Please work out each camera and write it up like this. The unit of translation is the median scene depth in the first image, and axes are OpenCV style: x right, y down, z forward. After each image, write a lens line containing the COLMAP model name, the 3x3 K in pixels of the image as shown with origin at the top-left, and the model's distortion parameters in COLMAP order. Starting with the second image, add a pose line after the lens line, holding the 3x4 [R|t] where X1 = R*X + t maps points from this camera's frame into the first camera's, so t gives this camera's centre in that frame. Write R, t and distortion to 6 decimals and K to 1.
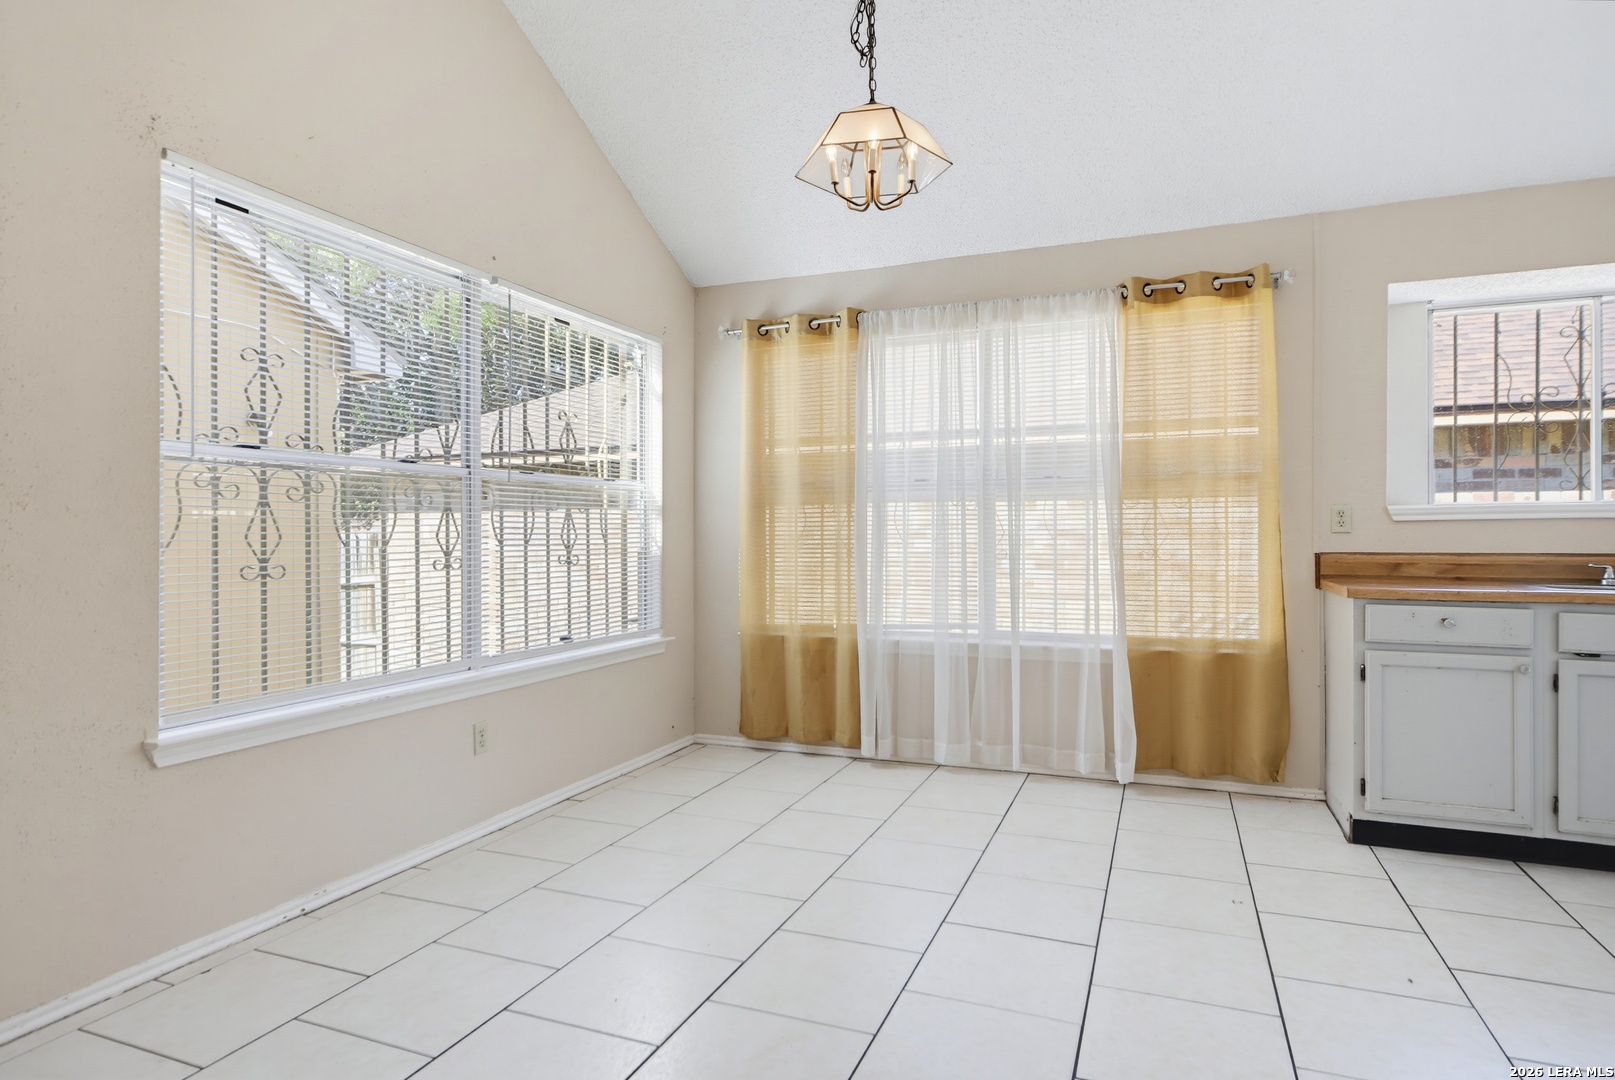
lens RADIAL K [[900.0, 0, 799.9], [0, 900.0, 536.7], [0, 0, 1]] dist [-0.006903, 0.002854]
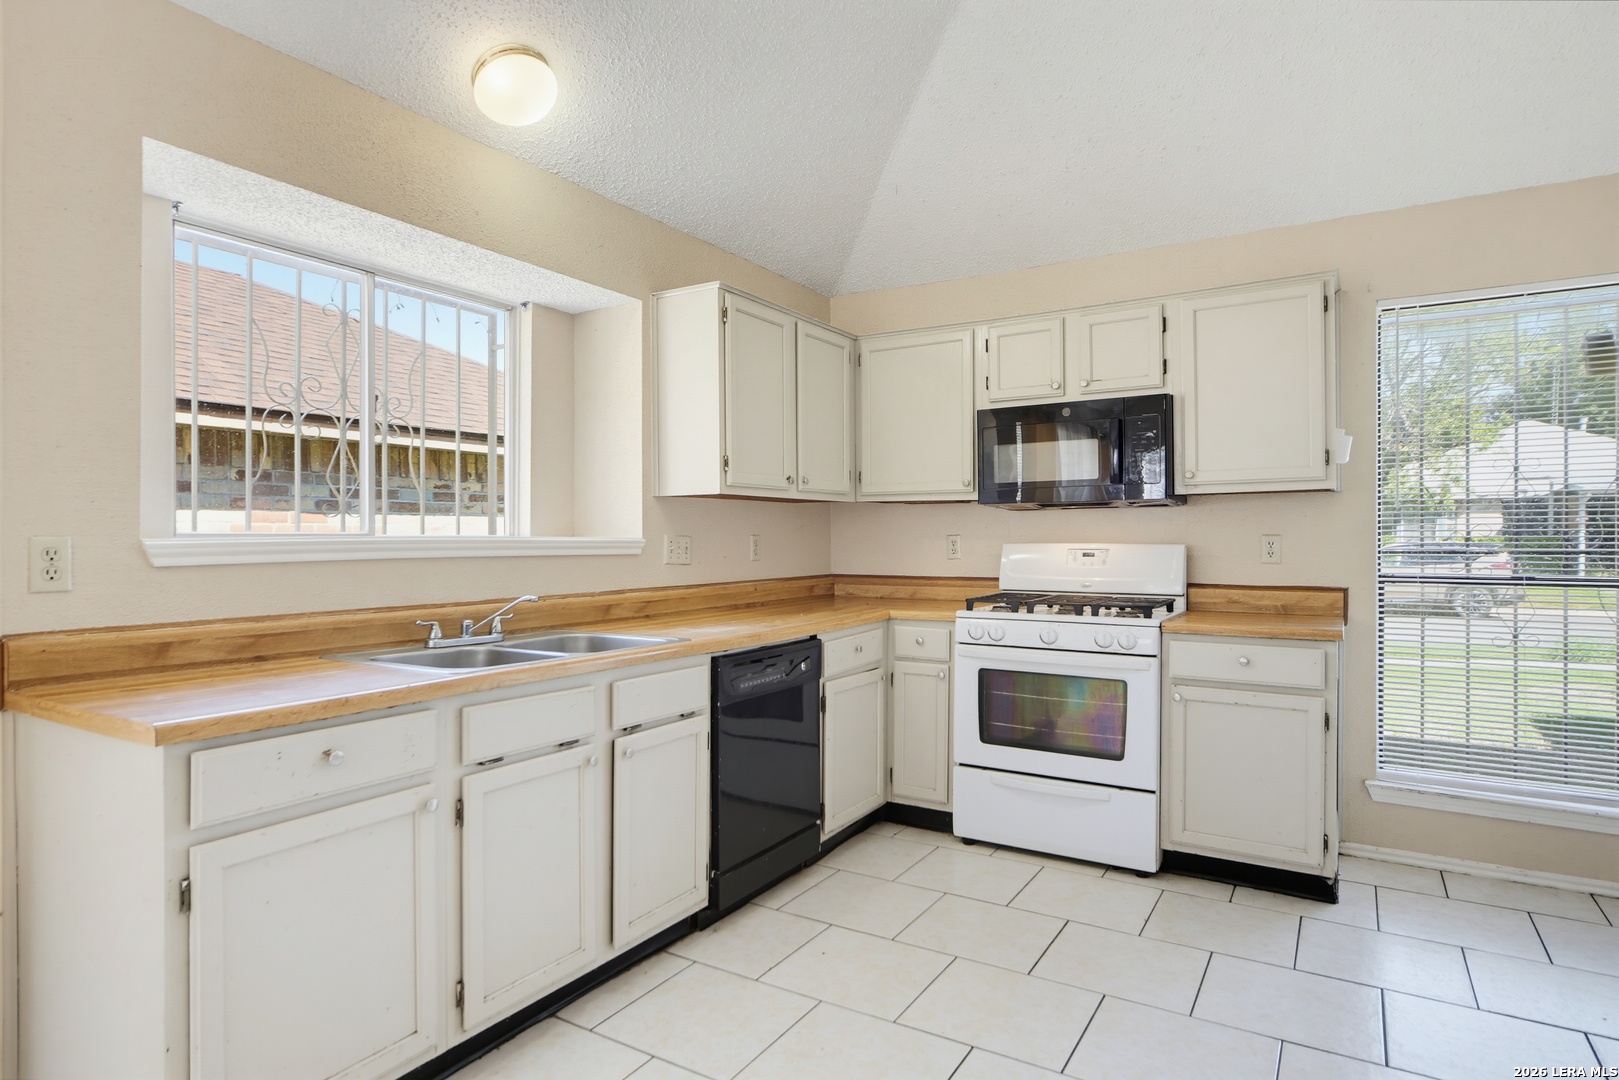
lens RADIAL K [[902.2, 0, 810.3], [0, 902.2, 540.3], [0, 0, 1]] dist [-0.006903, 0.002854]
pose [[0.156415, -0.000149, 0.987691, 0.164956], [0.003812, 0.999993, -0.000453, -0.030110], [-0.987684, 0.003836, 0.156414, 0.481506]]
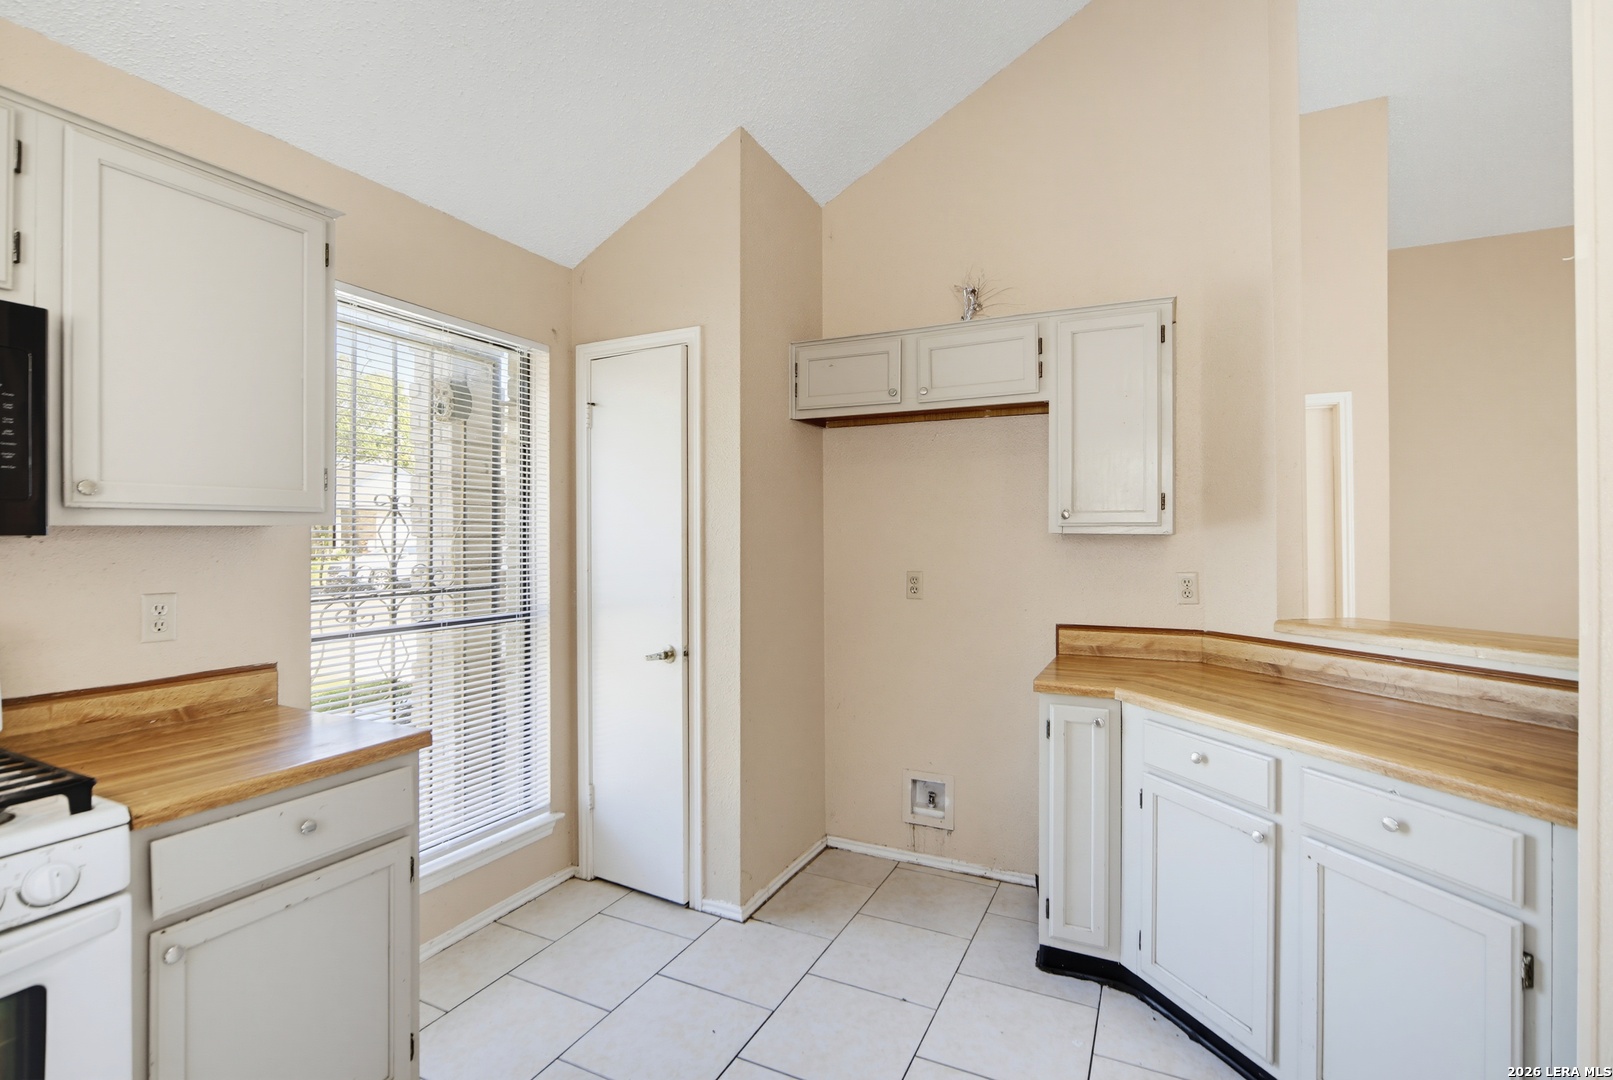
lens RADIAL K [[738.9, 0, 798.2], [0, 738.9, 533.0], [0, 0, 1]] dist [-0.007658, 0.000674]
pose [[-0.997025, 0.005223, 0.076903, 0.725033], [0.004815, 0.999973, -0.005494, -0.067631], [-0.076929, -0.005108, -0.997023, 0.580626]]
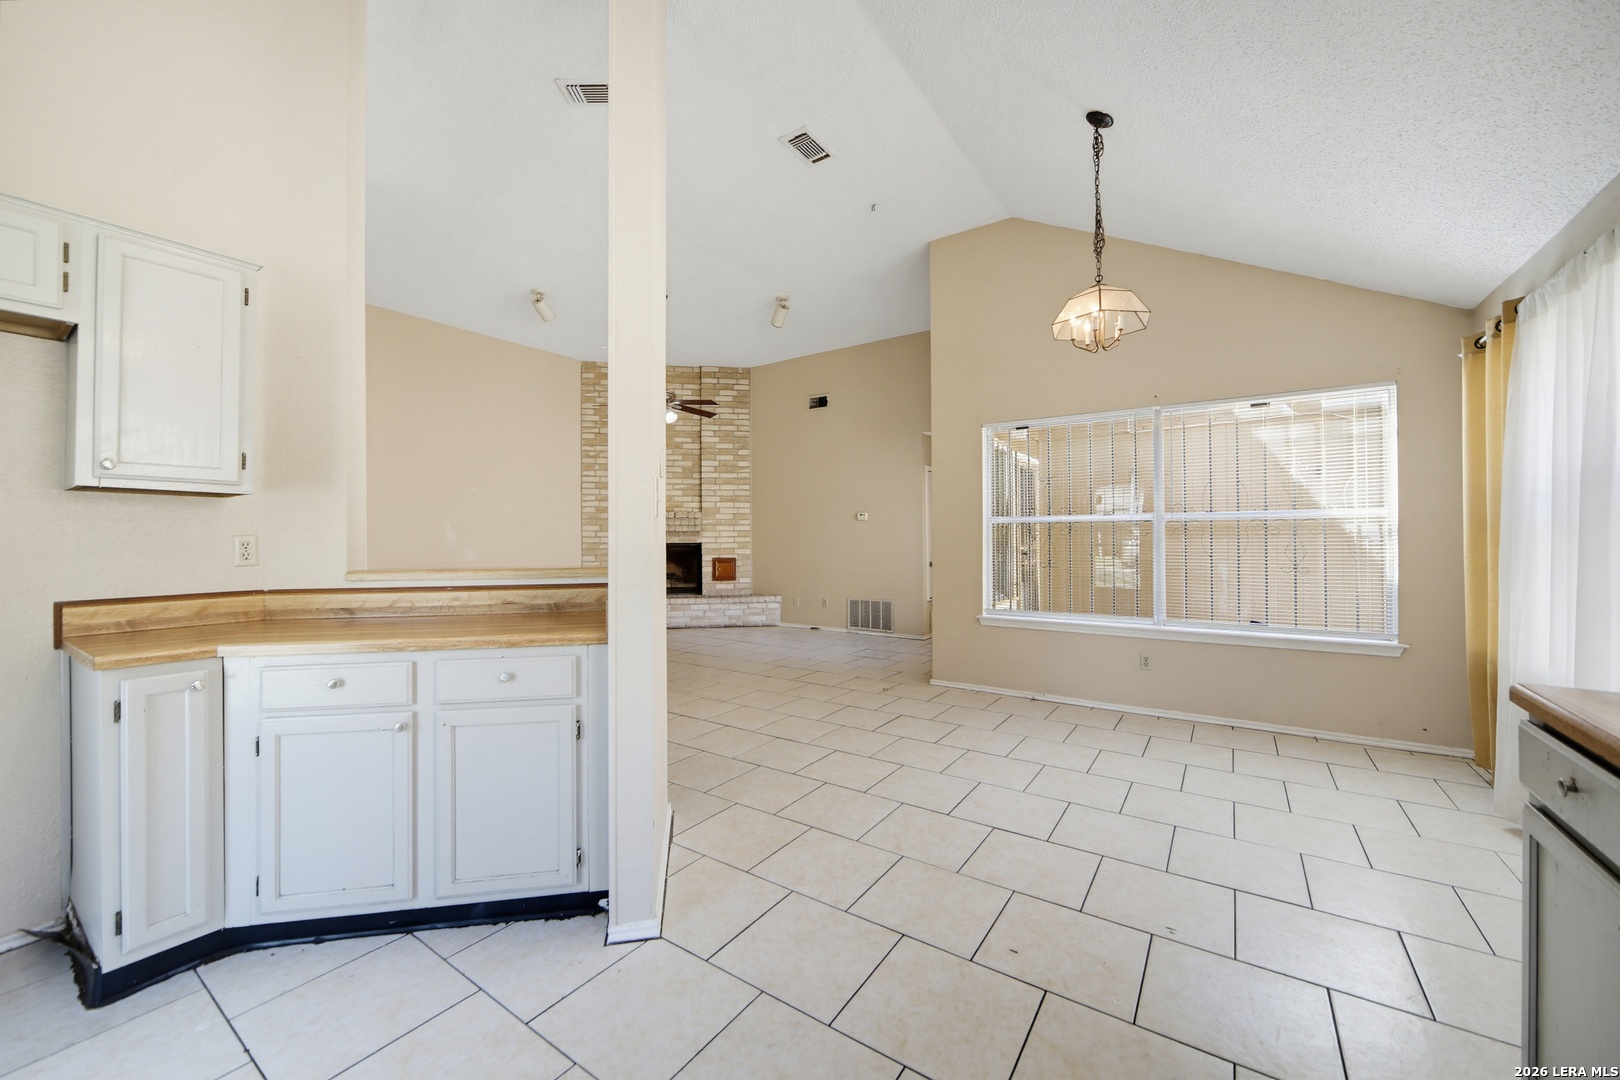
lens RADIAL K [[612.3, 0, 817.4], [0, 612.3, 533.8], [0, 0, 1]] dist [-0.020027, 0.000343]
pose [[-0.205158, -0.004491, -0.978719, 0.868147], [0.003986, 0.999977, -0.005424, -0.029065], [0.978721, -0.005014, -0.205135, 0.521382]]
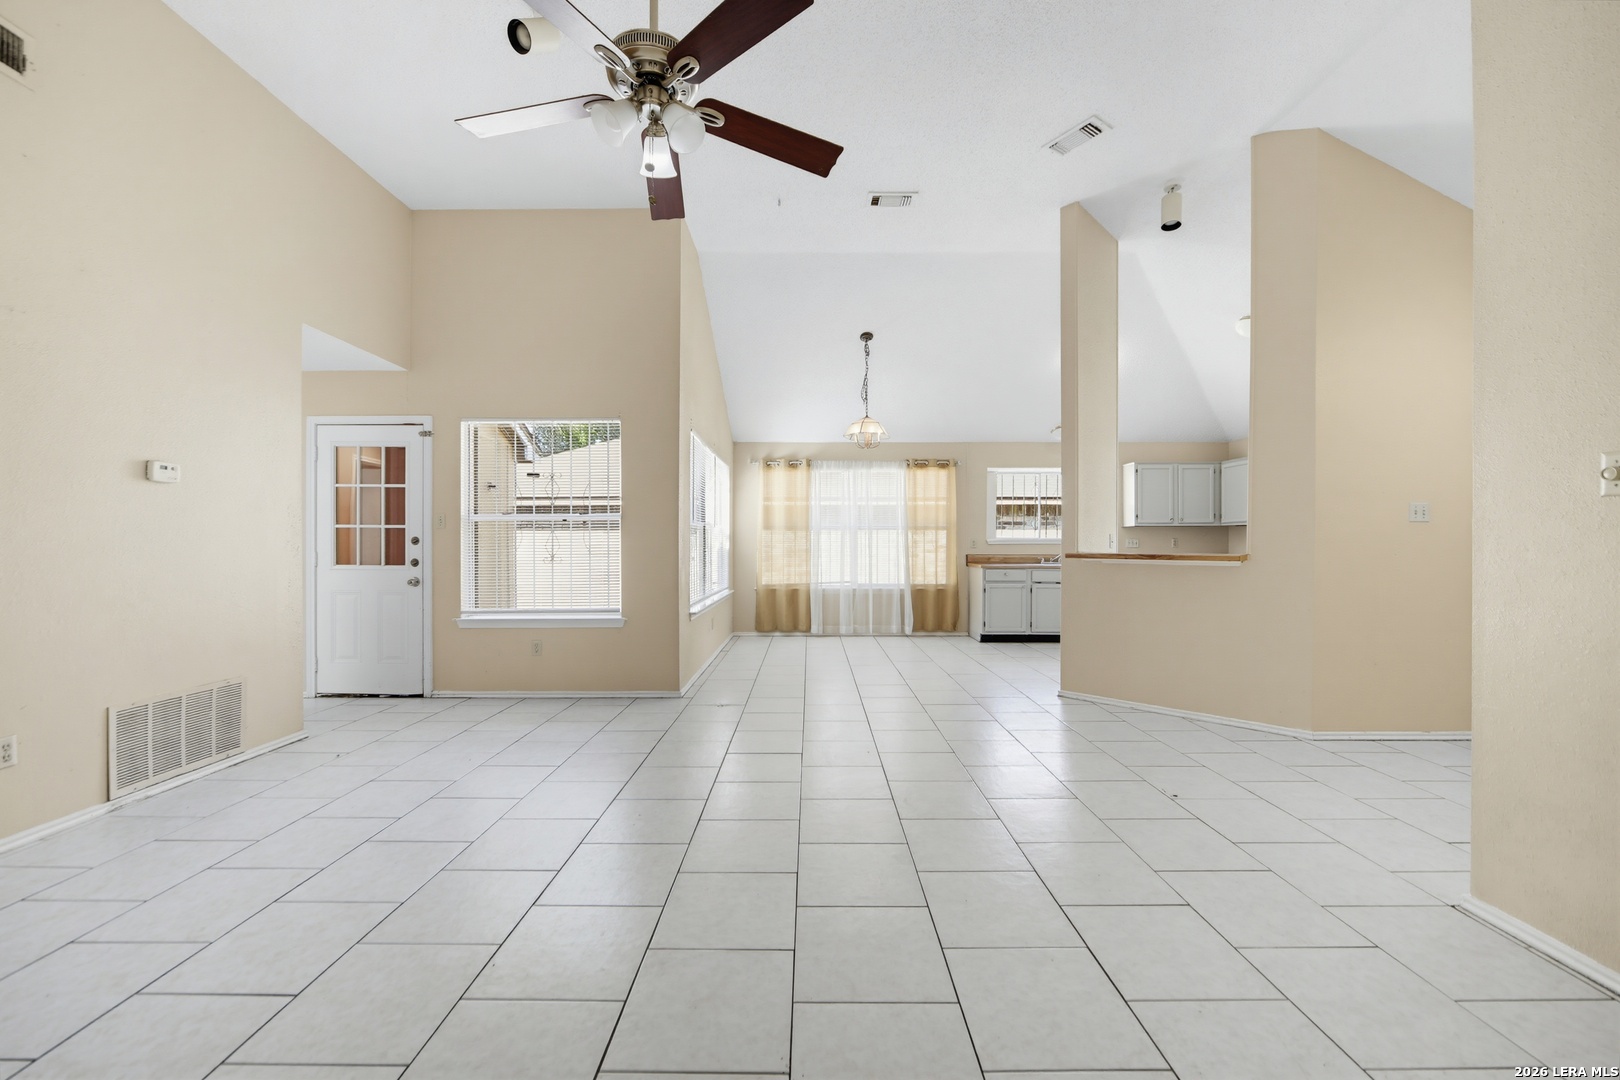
lens RADIAL K [[638.9, 0, 807.9], [0, 638.9, 549.3], [0, 0, 1]] dist [-0.014966, 0.001226]
pose [[0.924434, 0.000752, 0.381340, -0.715341], [-0.004050, 0.999961, 0.007846, -0.012519], [-0.381319, -0.008798, 0.924401, -0.758795]]
